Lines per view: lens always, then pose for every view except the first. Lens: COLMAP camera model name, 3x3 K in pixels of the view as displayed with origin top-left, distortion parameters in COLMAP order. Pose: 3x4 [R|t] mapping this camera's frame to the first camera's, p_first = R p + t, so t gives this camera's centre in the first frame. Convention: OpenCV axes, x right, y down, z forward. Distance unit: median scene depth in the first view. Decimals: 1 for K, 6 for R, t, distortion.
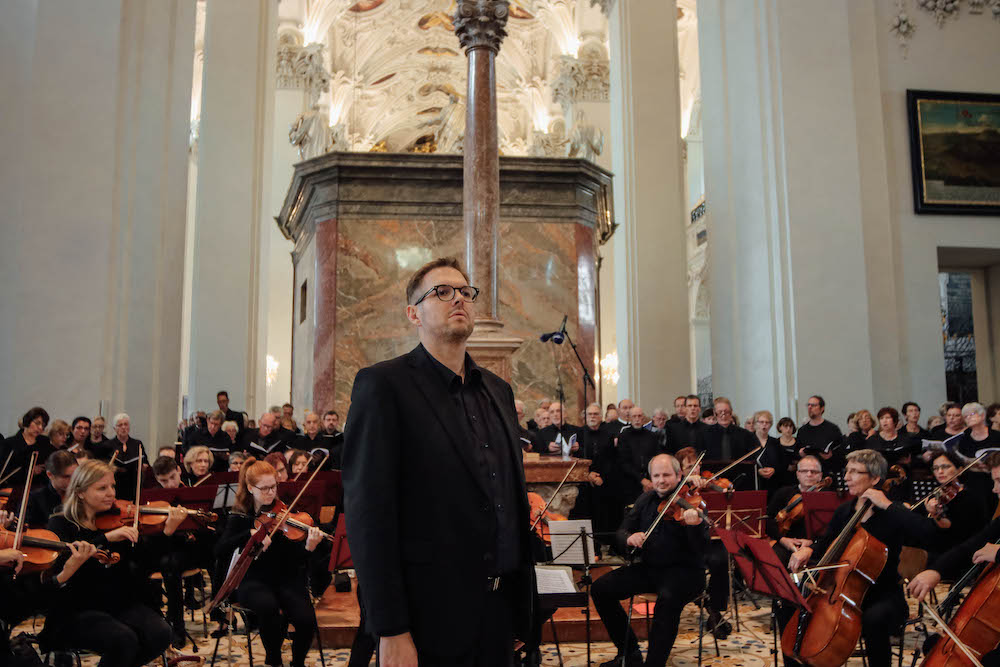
lens RADIAL K [[763.7, 0, 494.2], [0, 763.7, 347.3], [0, 0, 1]] dist [-0.078250, 0.041613]
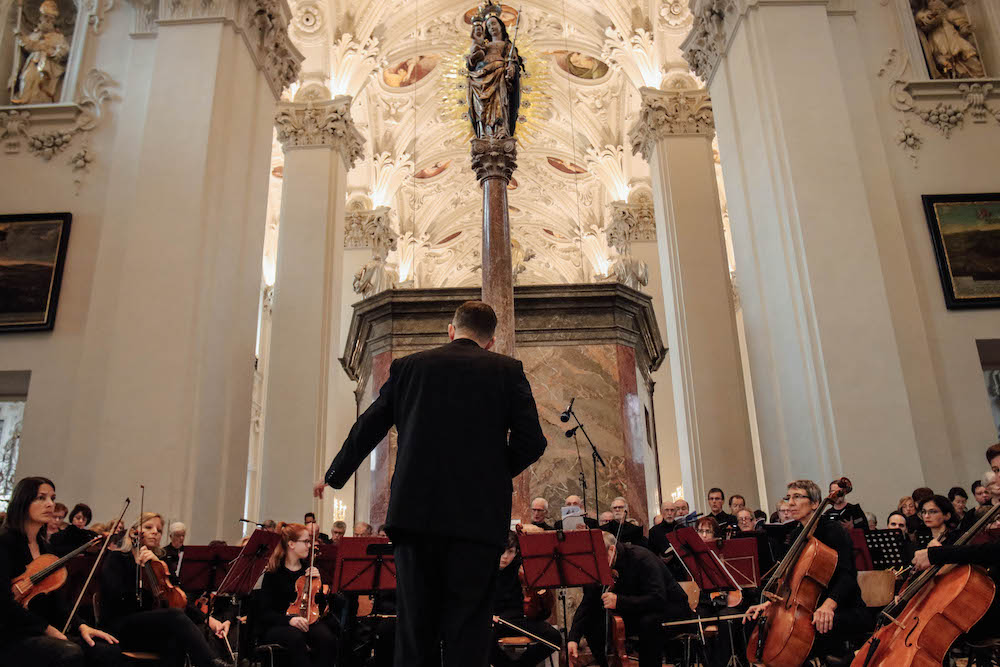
lens RADIAL K [[779.0, 0, 495.9], [0, 779.0, 328.7], [0, 0, 1]] dist [-0.083583, 0.050555]
pose [[0.993535, -0.057576, -0.097843, 0.049168], [0.034007, 0.973215, -0.227366, 0.055049], [0.108313, 0.222569, 0.968882, -0.056715]]
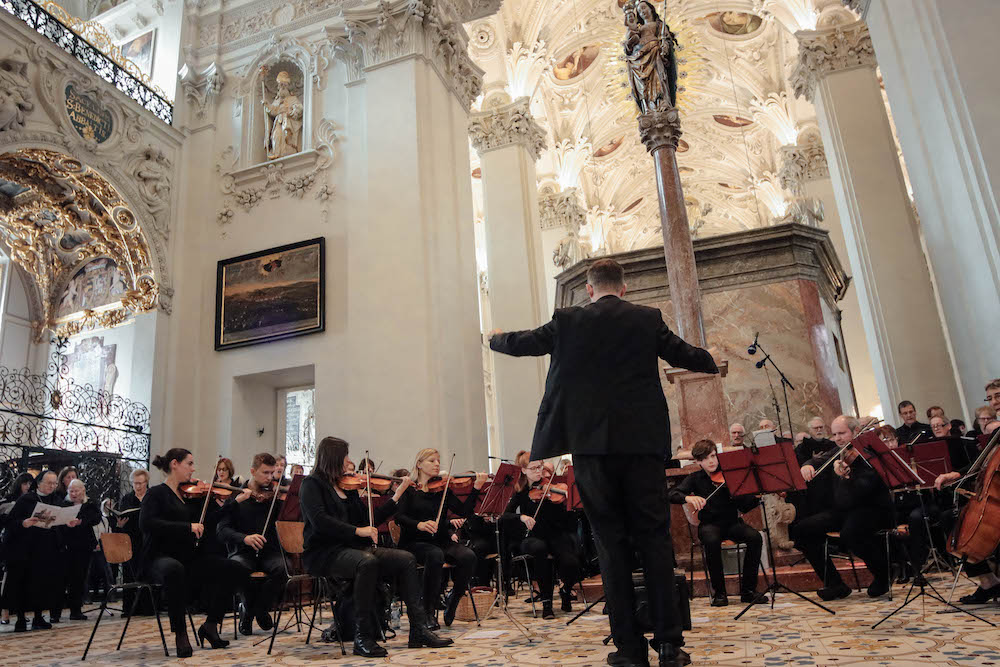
lens RADIAL K [[686.7, 0, 495.7], [0, 686.7, 349.2], [0, 0, 1]] dist [-0.087572, 0.040549]
pose [[0.913644, -0.160620, -0.373439, 0.055694], [0.103748, 0.980342, -0.167829, 0.060991], [0.393054, 0.114592, 0.912347, -0.076324]]
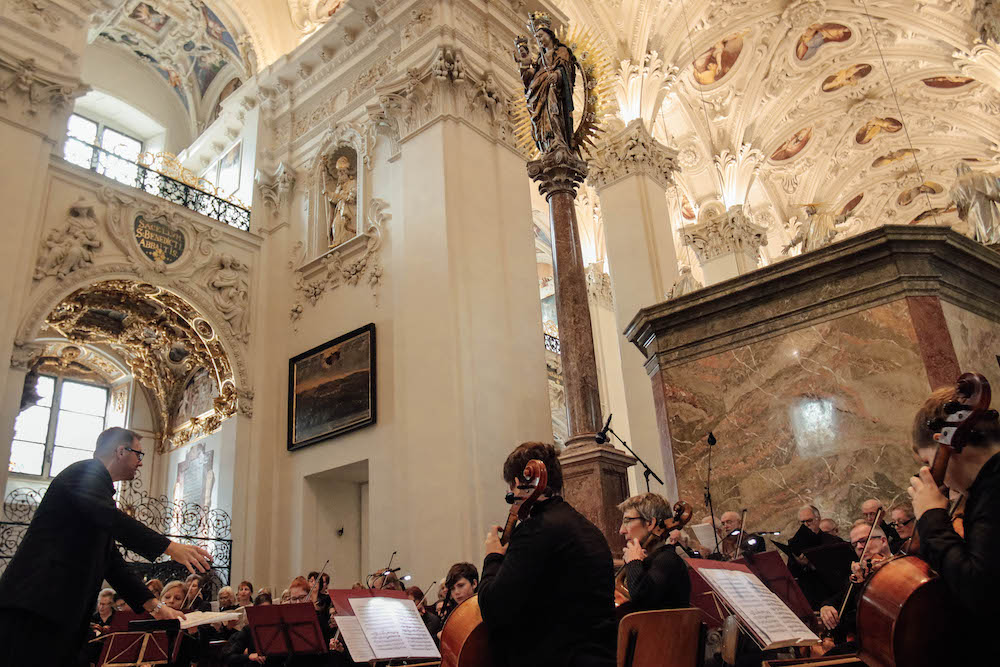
lens RADIAL K [[779.0, 0, 495.9], [0, 779.0, 328.7], [0, 0, 1]] dist [-0.083583, 0.050555]
pose [[0.705856, -0.306529, -0.638598, 0.322358], [0.134509, 0.943120, -0.304026, 0.067642], [0.695467, 0.128702, 0.706938, 0.089506]]
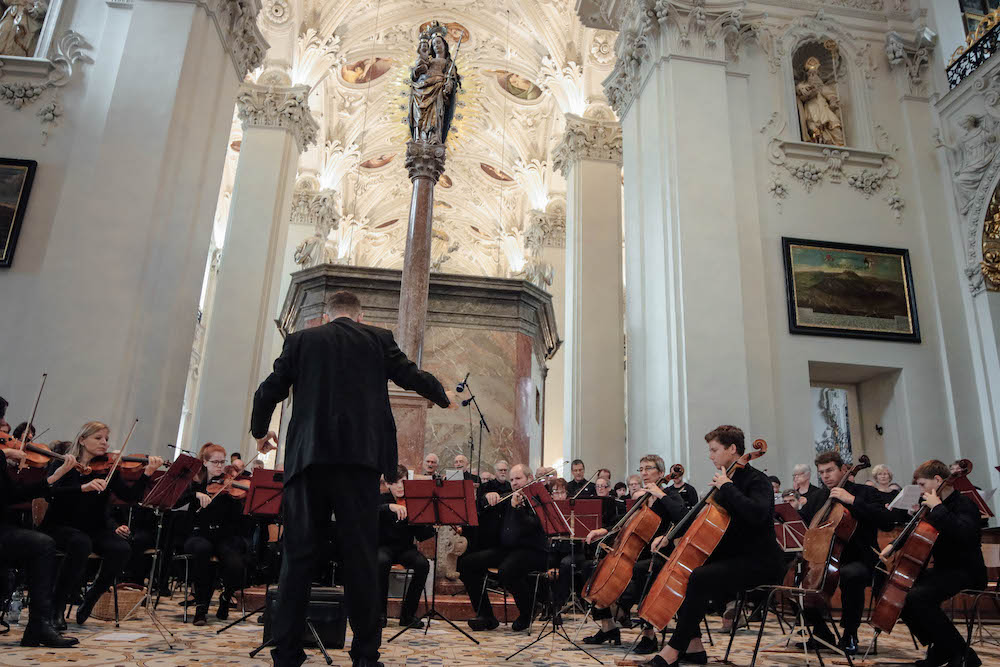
lens RADIAL K [[686.7, 0, 495.7], [0, 686.7, 349.2], [0, 0, 1]] dist [-0.087572, 0.040549]
pose [[0.998704, 0.049455, 0.012015, 0.061366], [-0.046565, 0.983210, -0.176434, 0.060328], [-0.020539, 0.175645, 0.984239, -0.076527]]
